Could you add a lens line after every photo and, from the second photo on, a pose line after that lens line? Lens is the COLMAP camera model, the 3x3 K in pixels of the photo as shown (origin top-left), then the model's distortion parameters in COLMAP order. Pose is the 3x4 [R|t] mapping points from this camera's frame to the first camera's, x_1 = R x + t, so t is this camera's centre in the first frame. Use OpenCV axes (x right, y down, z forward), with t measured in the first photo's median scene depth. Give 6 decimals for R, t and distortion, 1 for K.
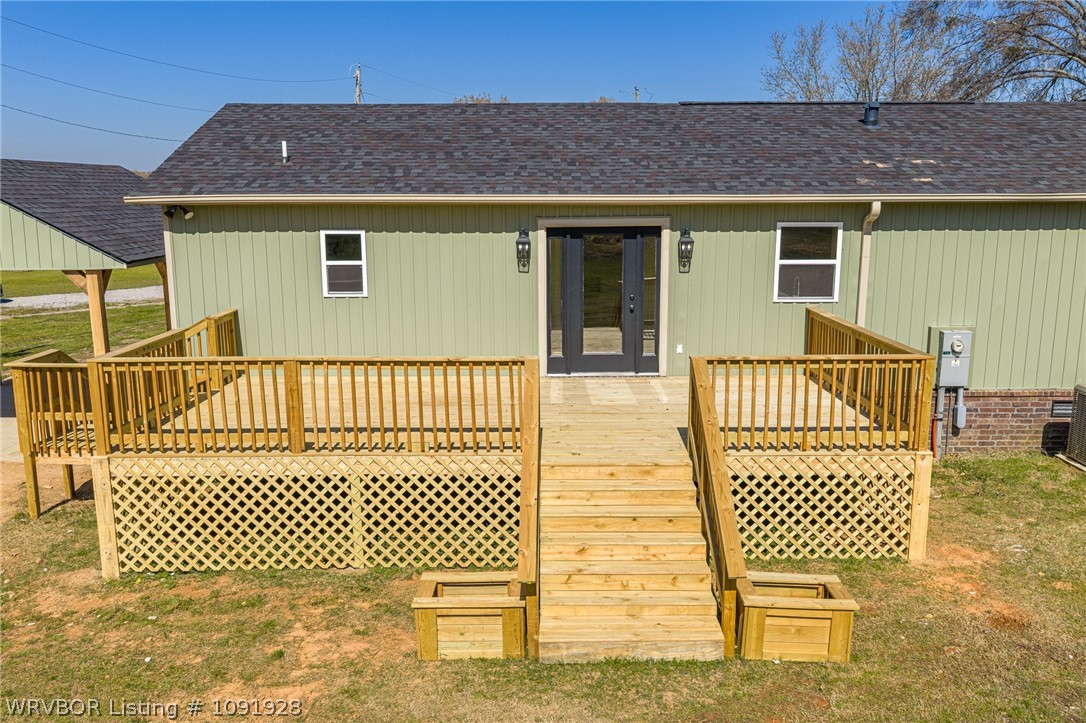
lens RADIAL K [[899.2, 0, 545.6], [0, 899.2, 361.7], [0, 0, 1]] dist [0.016364, -0.026559]
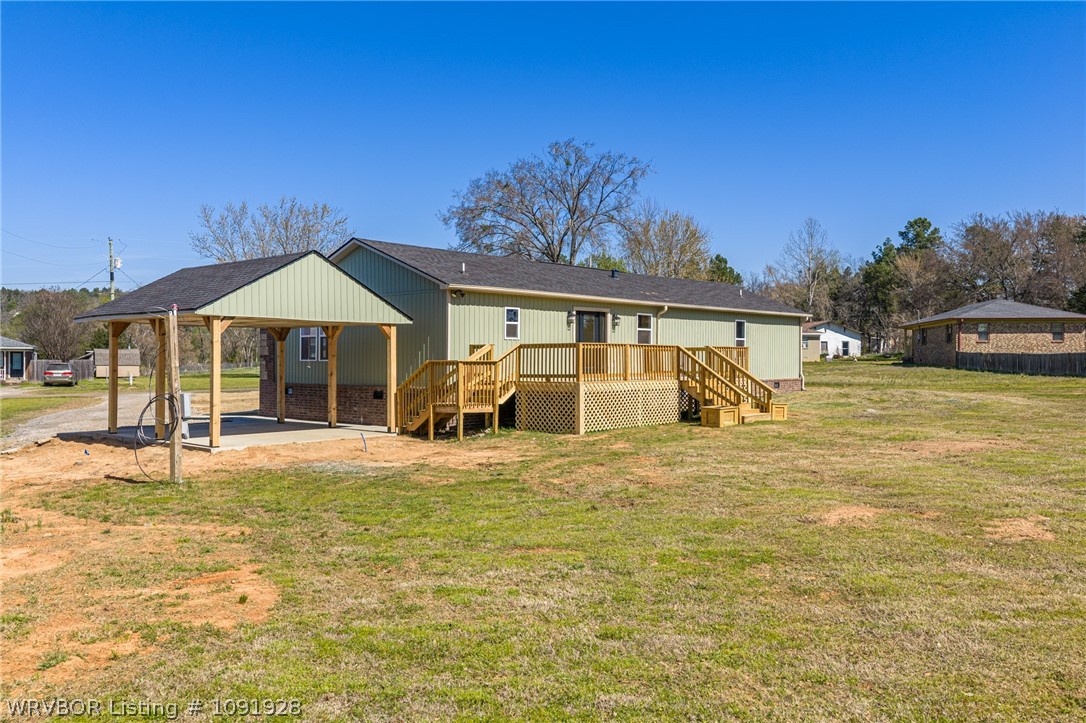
lens RADIAL K [[899.2, 0, 542.2], [0, 899.2, 368.8], [0, 0, 1]] dist [0.016364, -0.026559]
pose [[0.670042, -0.001379, 0.742322, -1.738501], [0.132479, 0.984167, -0.117750, 0.249800], [-0.730406, 0.177239, 0.659616, -0.398047]]
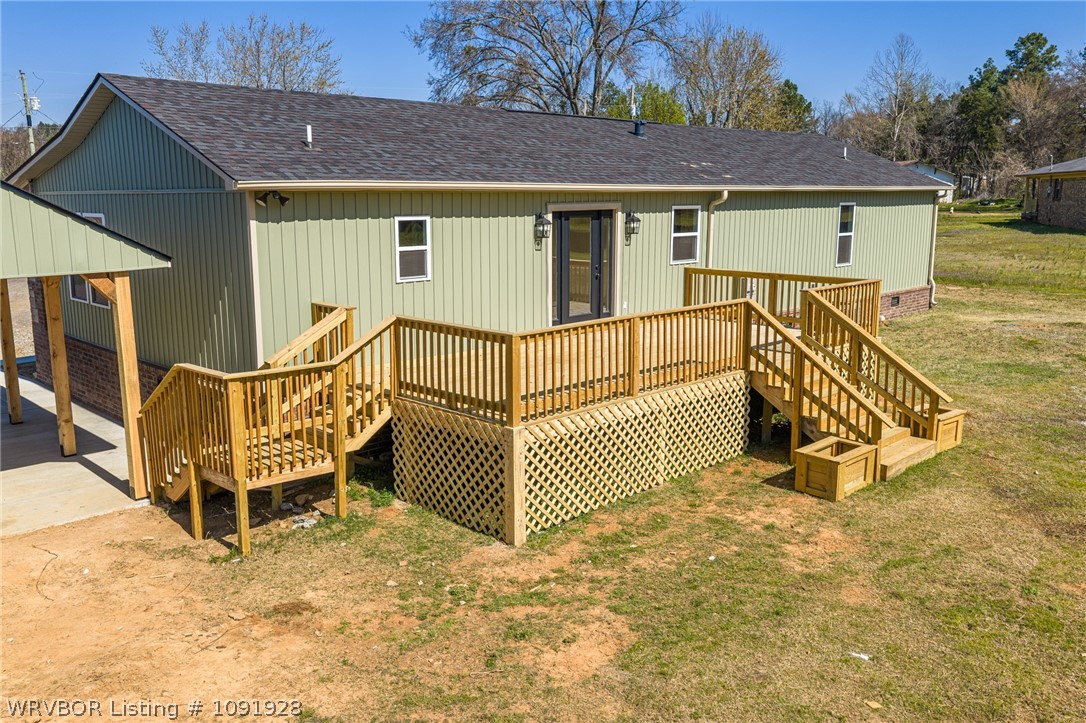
lens RADIAL K [[899.2, 0, 545.3], [0, 899.2, 366.1], [0, 0, 1]] dist [0.016364, -0.026559]
pose [[0.710140, -0.130009, 0.691953, -0.861271], [0.128807, 0.990206, 0.053855, -0.012392], [-0.692178, 0.050884, 0.719931, 0.164114]]
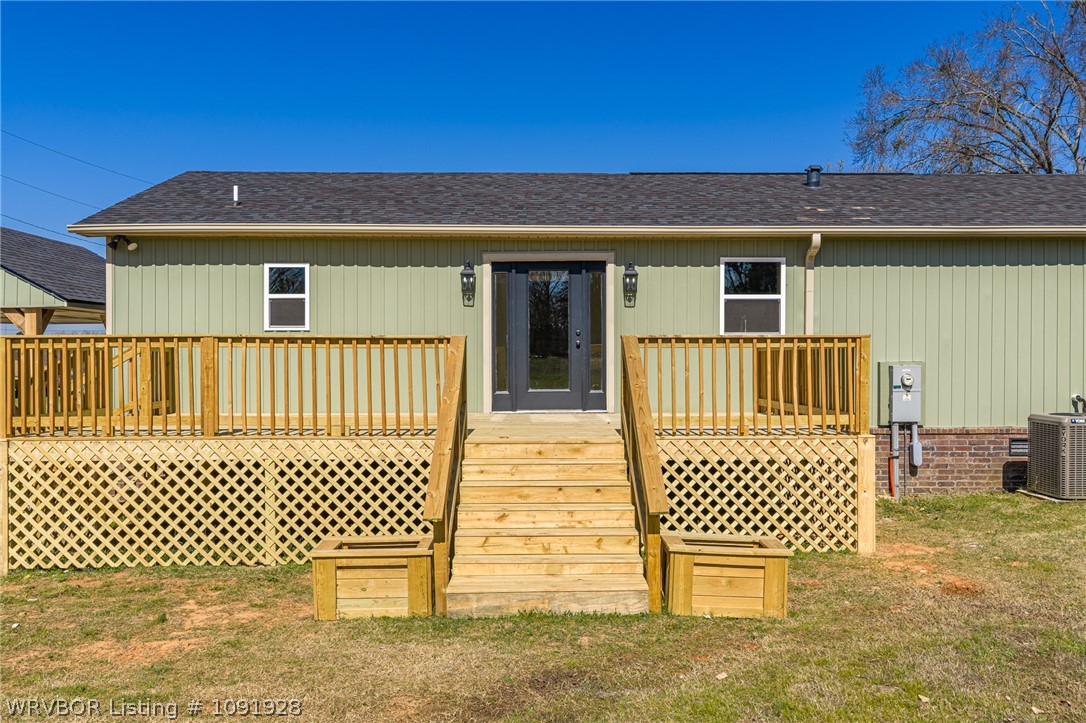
lens RADIAL K [[899.2, 0, 545.6], [0, 899.2, 361.6], [0, 0, 1]] dist [0.016364, -0.026559]
pose [[0.999851, 0.002673, 0.017034, 0.044899], [0.000456, 0.983475, -0.181042, 0.143148], [-0.017237, 0.181023, 0.983328, 0.034172]]
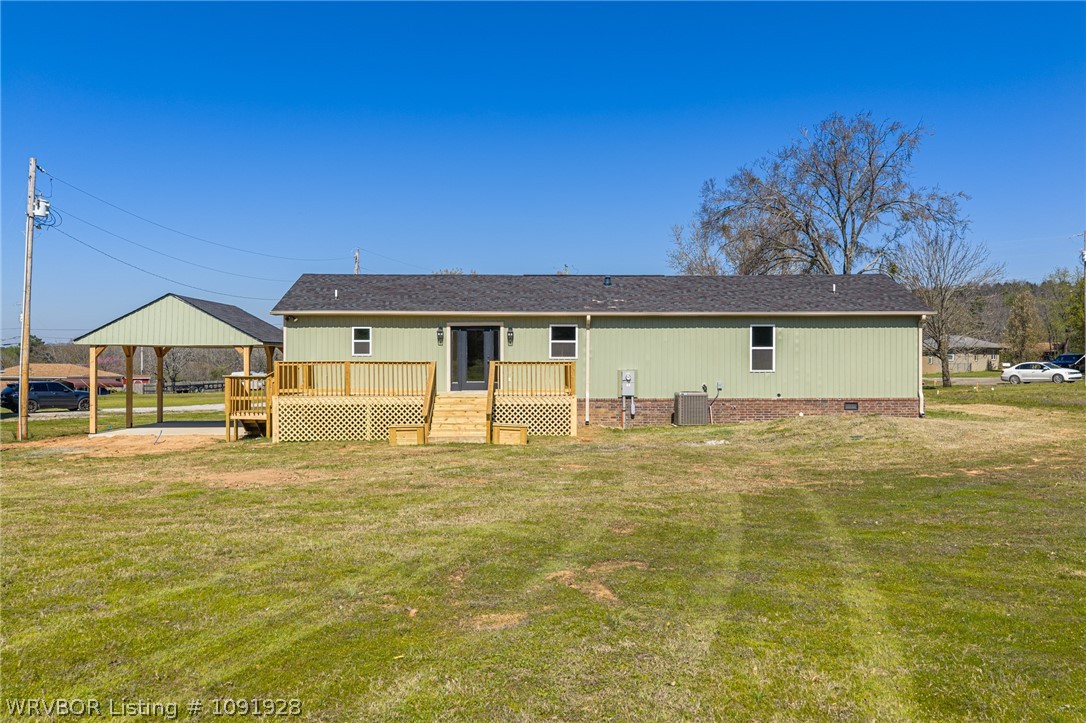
lens RADIAL K [[899.2, 0, 548.4], [0, 899.2, 355.3], [0, 0, 1]] dist [0.016364, -0.026559]
pose [[0.999632, 0.004342, 0.026775, 0.193003], [0.000847, 0.981631, -0.190786, 0.369740], [-0.027111, 0.190739, 0.981266, -1.275105]]
